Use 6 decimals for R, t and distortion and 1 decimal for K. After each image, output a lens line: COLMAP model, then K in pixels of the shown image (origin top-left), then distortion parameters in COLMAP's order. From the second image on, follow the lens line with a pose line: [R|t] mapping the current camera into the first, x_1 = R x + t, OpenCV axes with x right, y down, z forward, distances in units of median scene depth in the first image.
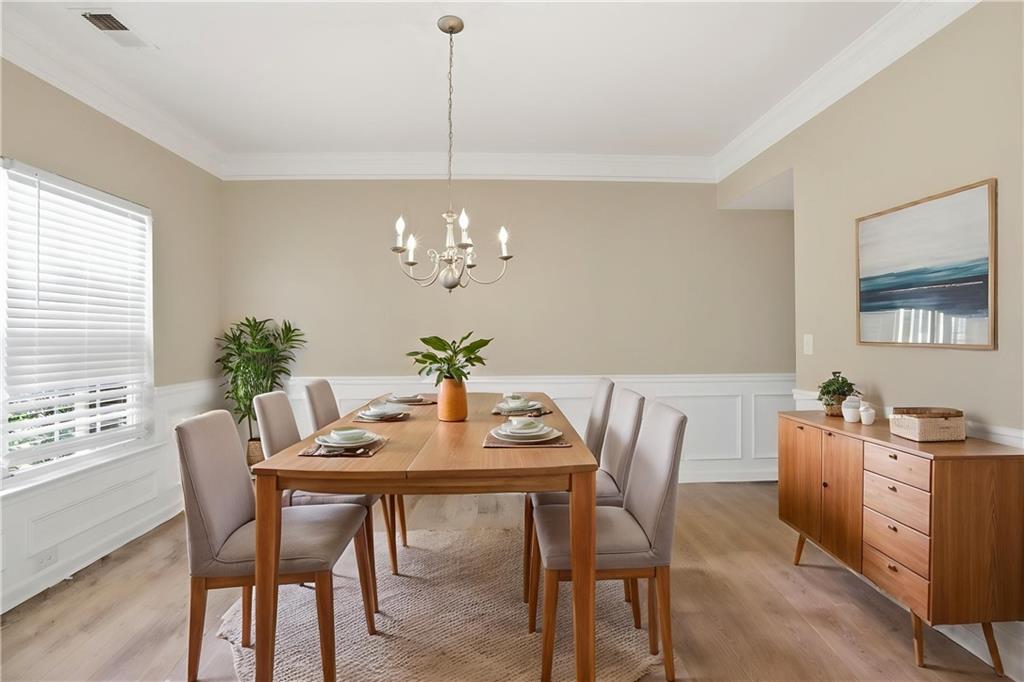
lens RADIAL K [[467.3, 0, 512.3], [0, 467.3, 336.8], [0, 0, 1]] dist [-0.056307, 0.021971]
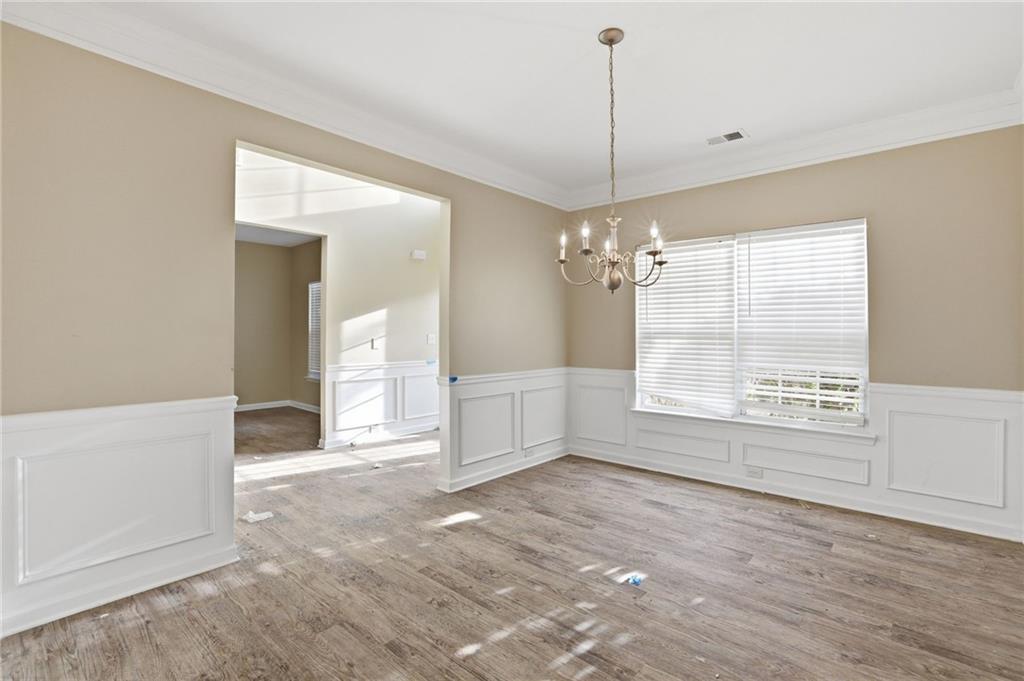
lens RADIAL K [[467.3, 0, 512.3], [0, 467.3, 336.3], [0, 0, 1]] dist [-0.056307, 0.021971]
pose [[-0.672987, 0.005562, -0.739633, 0.655827], [-0.007667, 0.999866, 0.014496, -0.007379], [0.739614, 0.015427, -0.672854, 1.271063]]
